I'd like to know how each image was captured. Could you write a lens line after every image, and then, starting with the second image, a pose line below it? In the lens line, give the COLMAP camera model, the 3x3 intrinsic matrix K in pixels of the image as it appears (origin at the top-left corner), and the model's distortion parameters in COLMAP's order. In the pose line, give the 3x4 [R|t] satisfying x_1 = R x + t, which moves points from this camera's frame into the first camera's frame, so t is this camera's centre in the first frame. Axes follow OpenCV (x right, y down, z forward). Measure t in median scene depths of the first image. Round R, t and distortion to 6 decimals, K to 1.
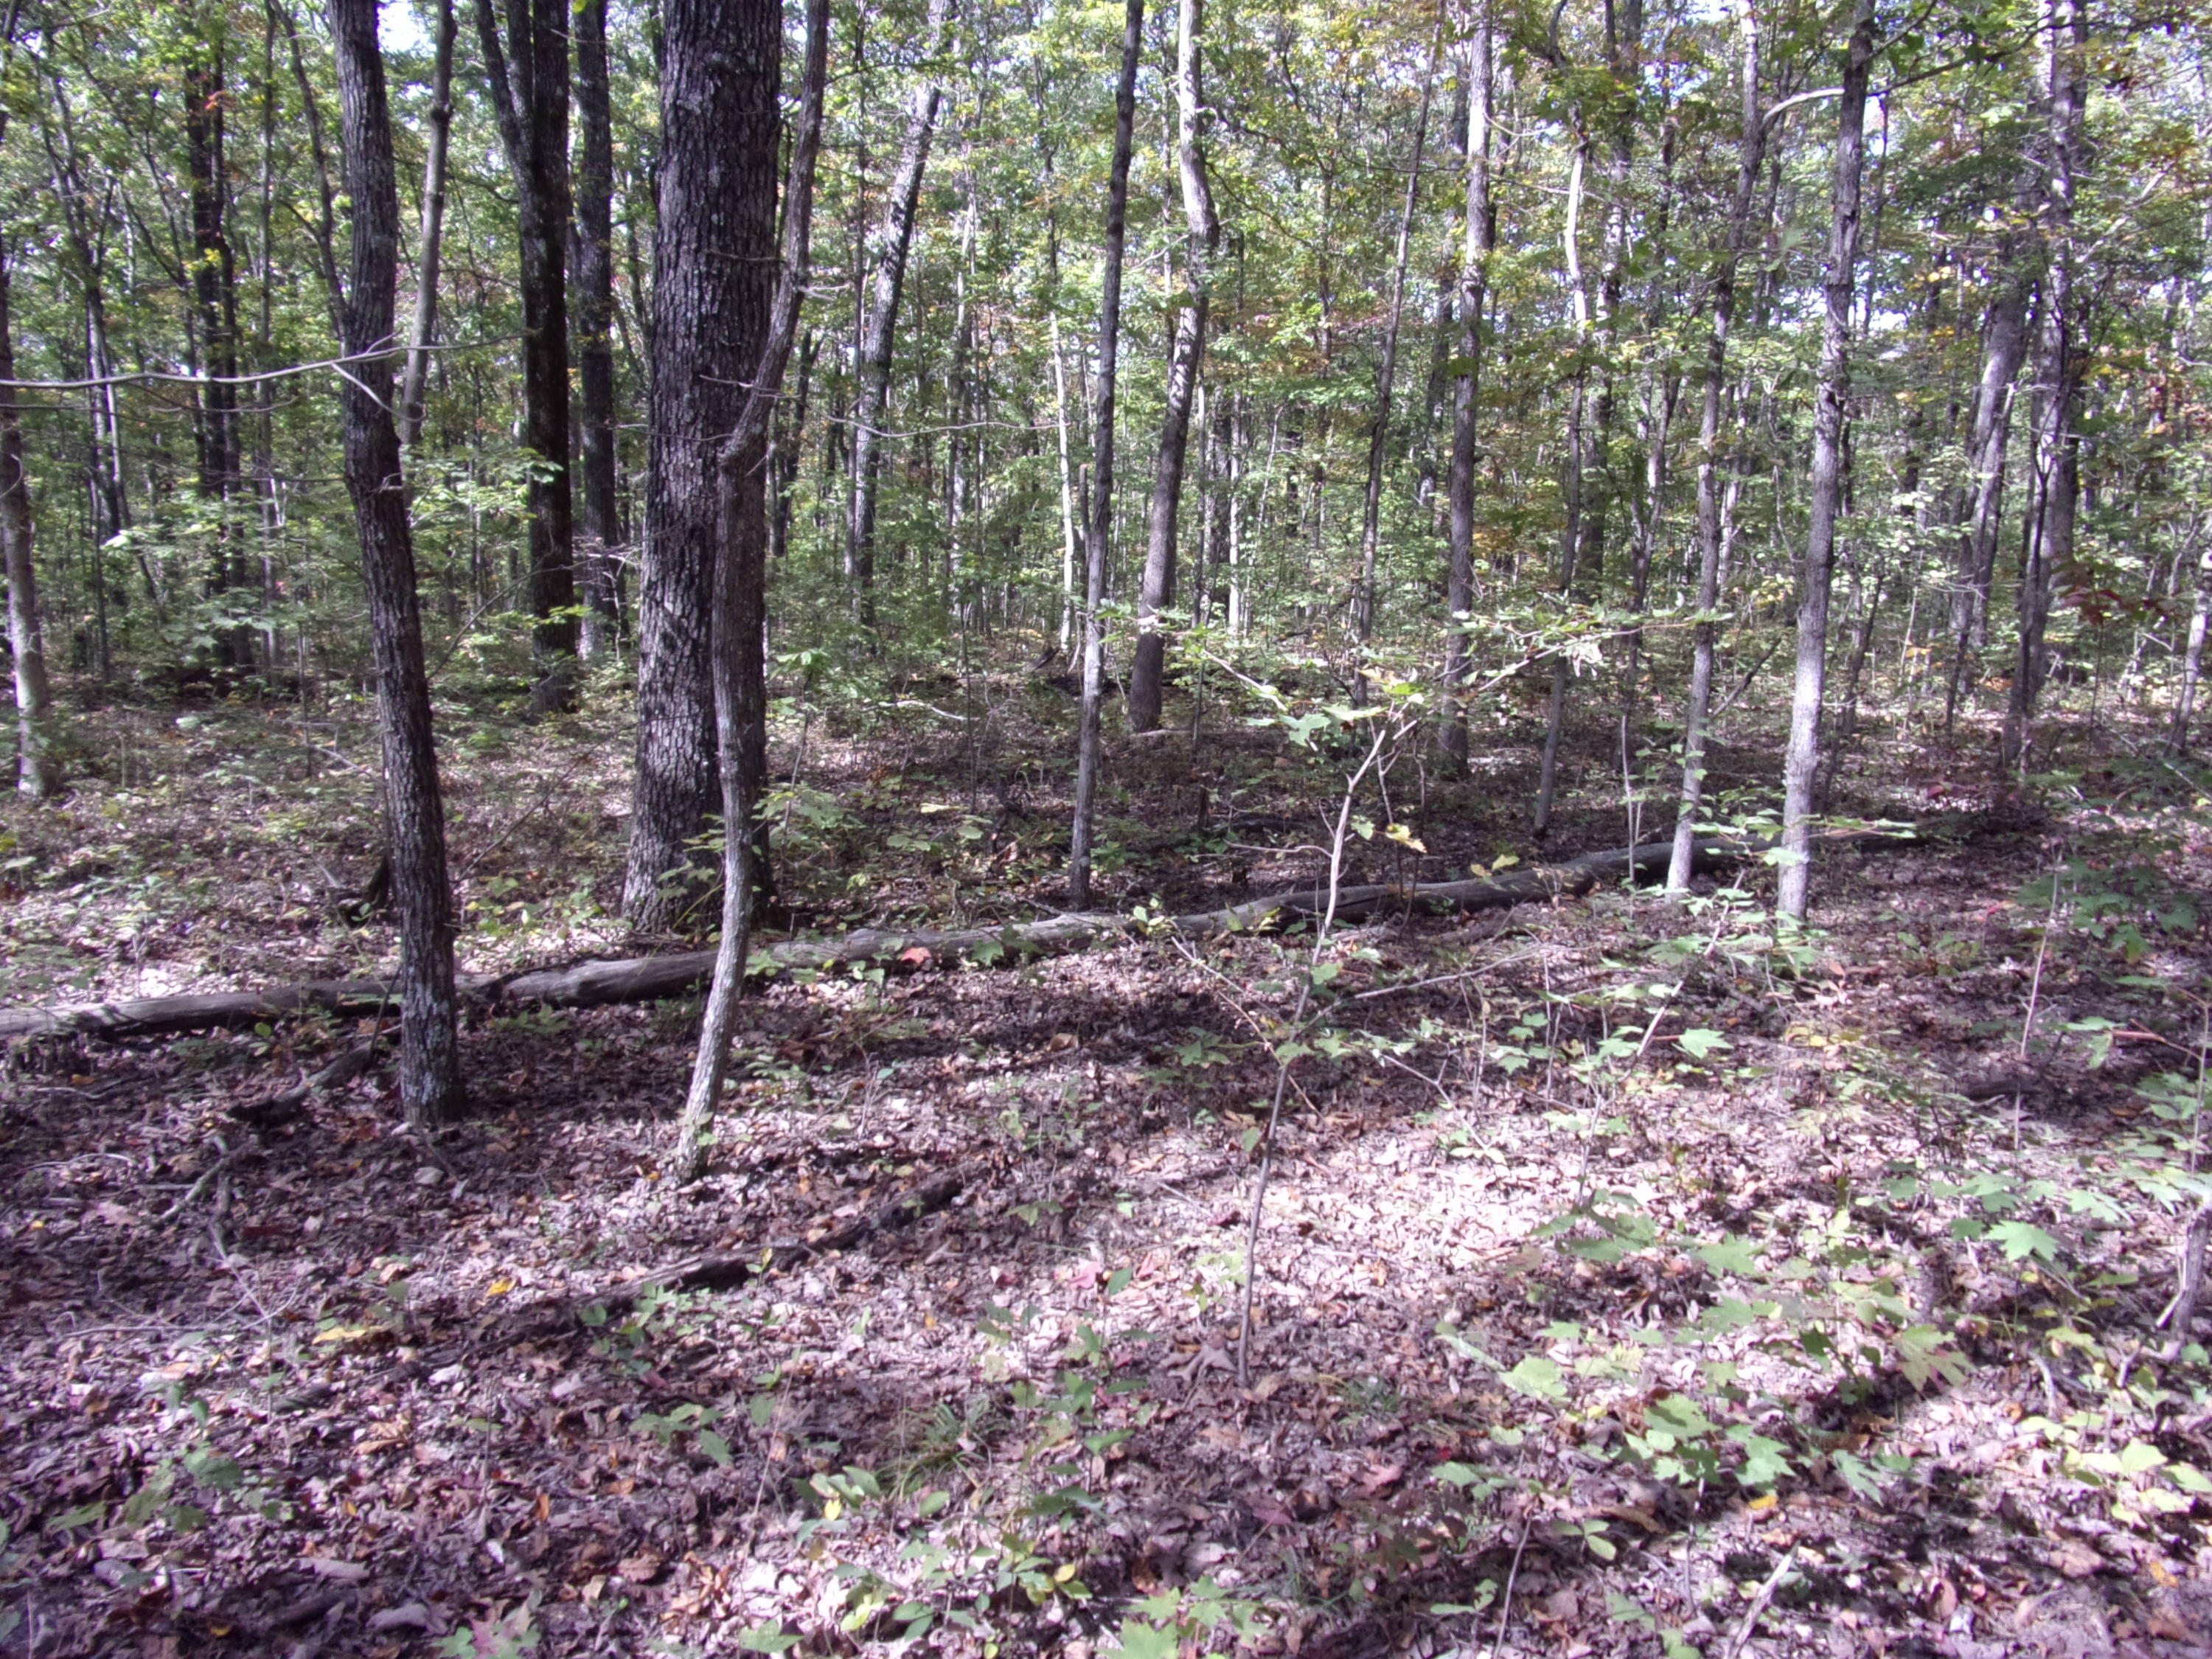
lens RADIAL K [[1673.2, 0, 1109.8], [0, 1673.2, 825.6], [0, 0, 1]] dist [-0.010274, 0.003749]
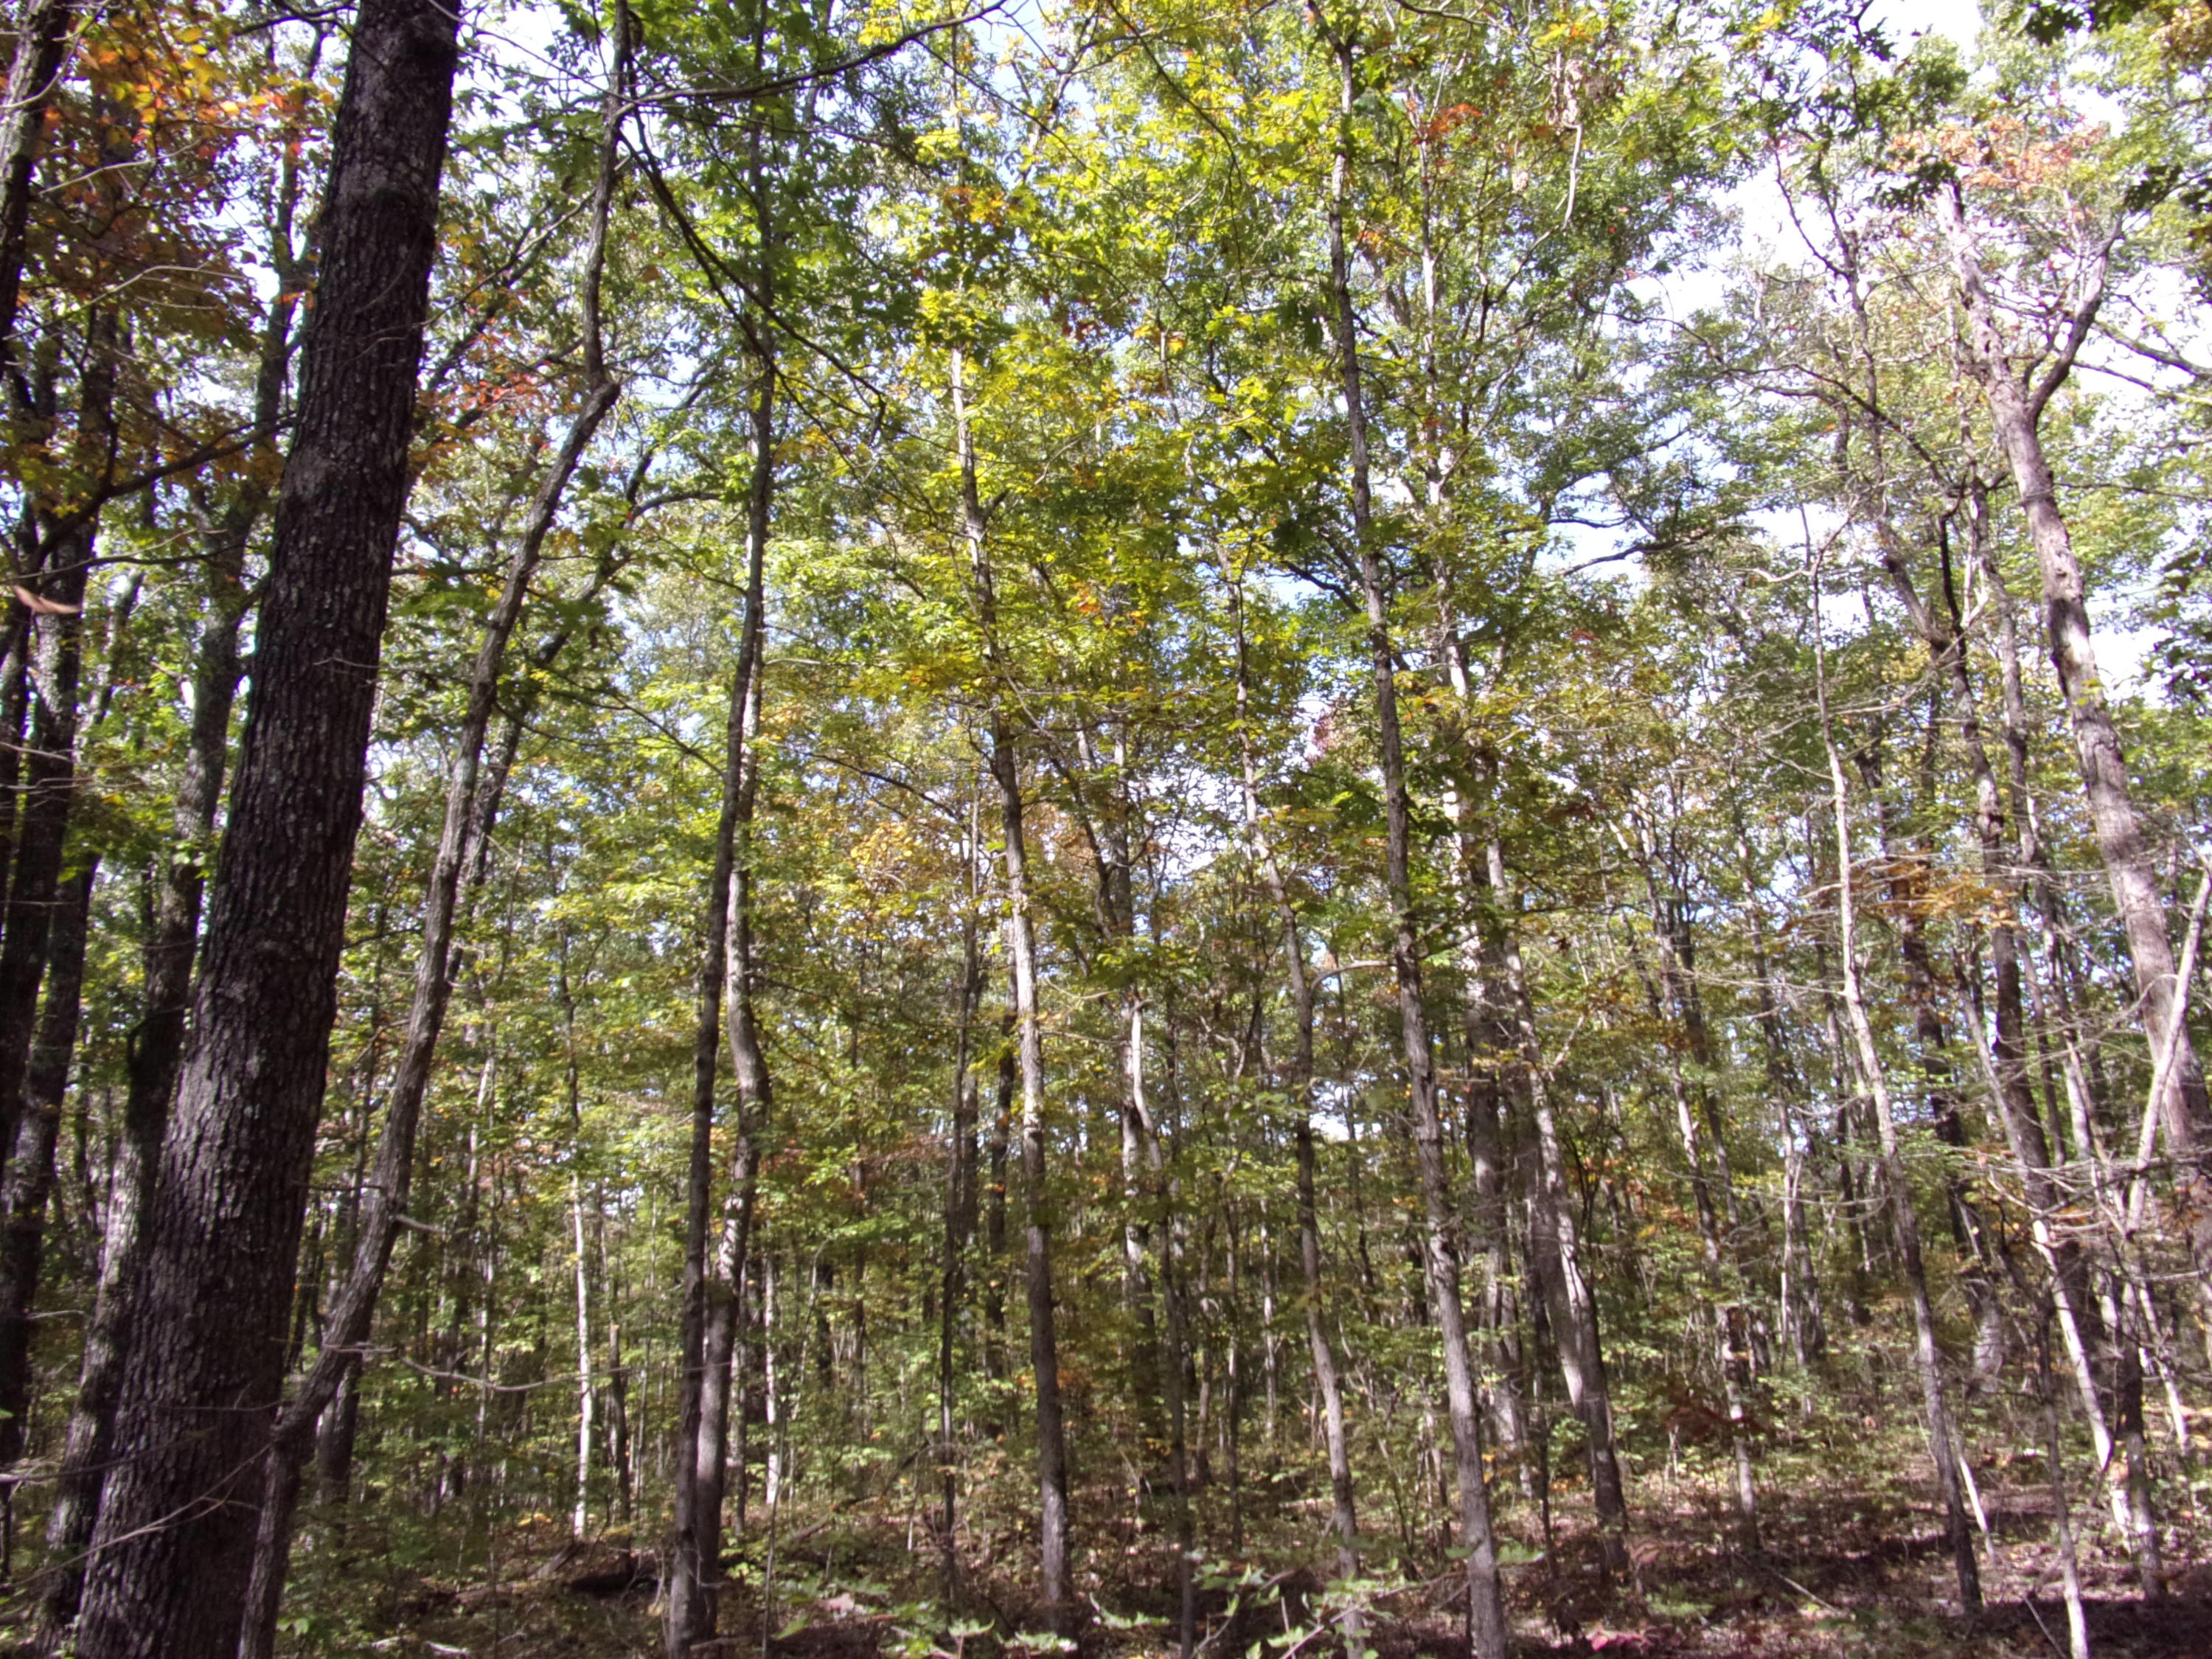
lens RADIAL K [[1673.2, 0, 1104.5], [0, 1673.2, 836.0], [0, 0, 1]] dist [-0.010274, 0.003749]
pose [[0.957497, 0.011268, 0.288222, -0.078842], [0.121069, 0.891254, -0.437045, -0.069493], [-0.261804, 0.453365, 0.852009, 0.080320]]
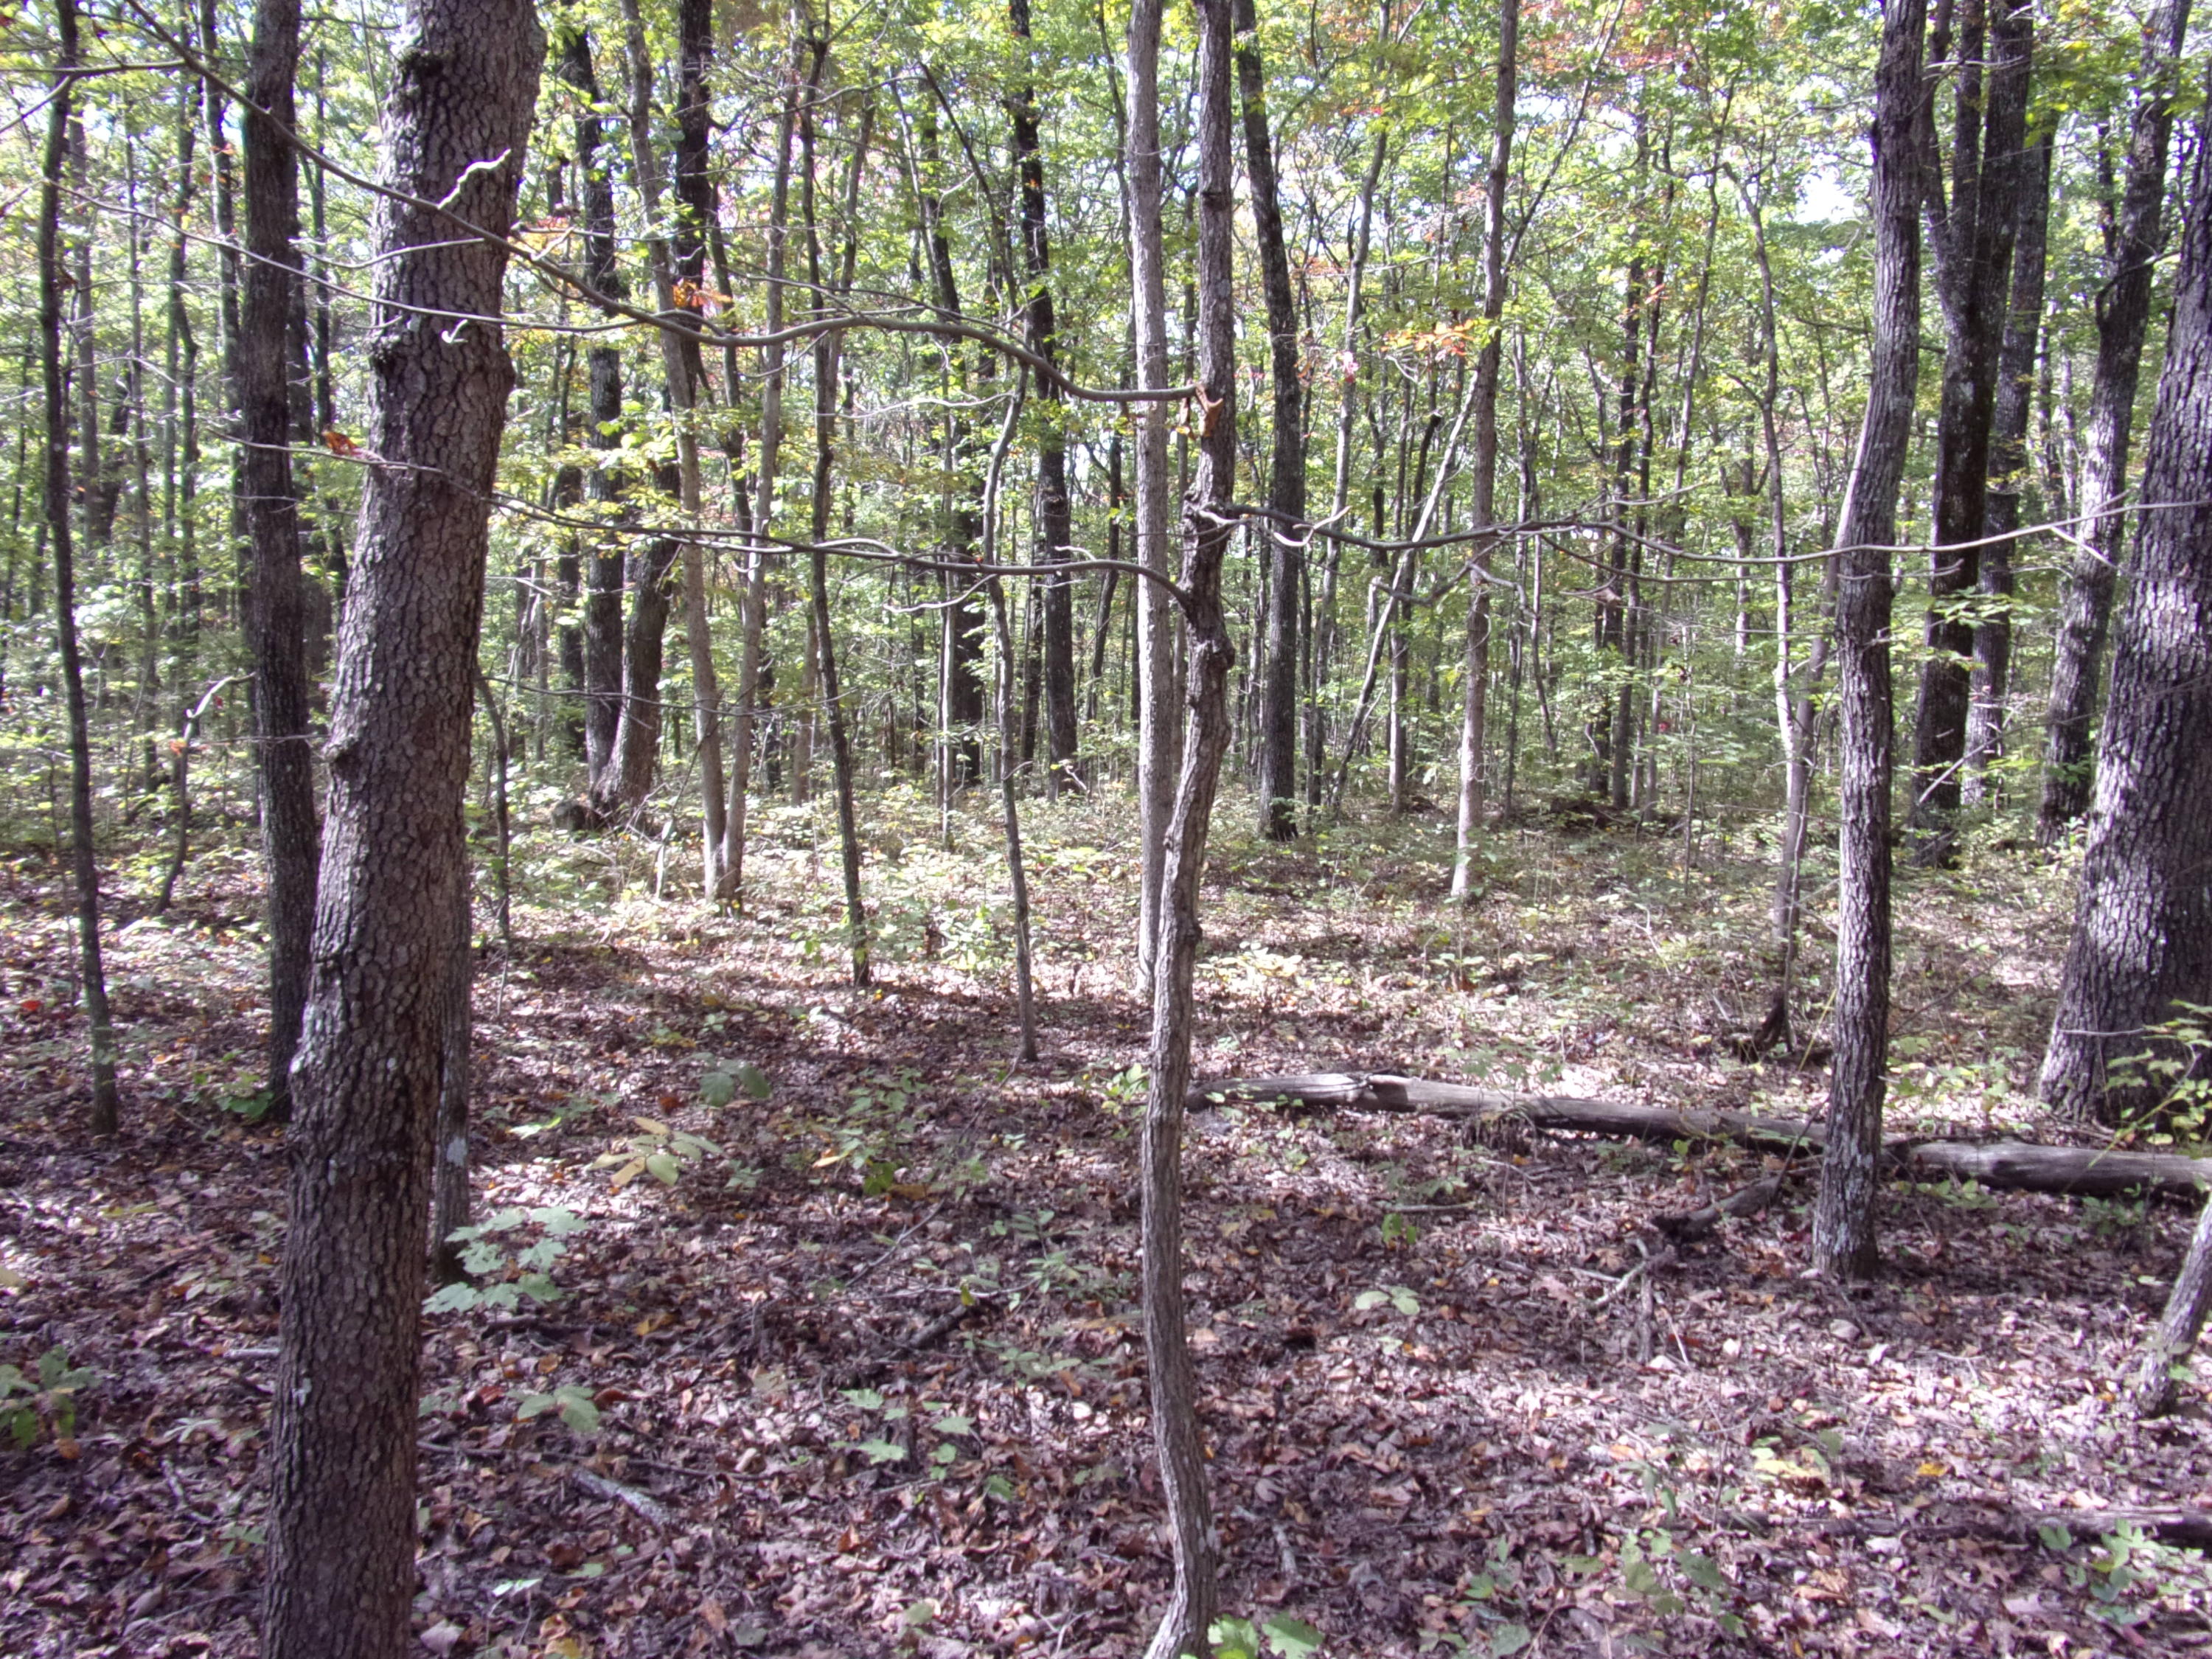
lens RADIAL K [[1673.2, 0, 1107.6], [0, 1673.2, 827.2], [0, 0, 1]] dist [-0.010274, 0.003749]
pose [[0.728421, 0.064793, -0.682059, -0.074679], [-0.122546, 0.991785, -0.036661, 0.005723], [0.674081, 0.110289, 0.730378, -0.043460]]
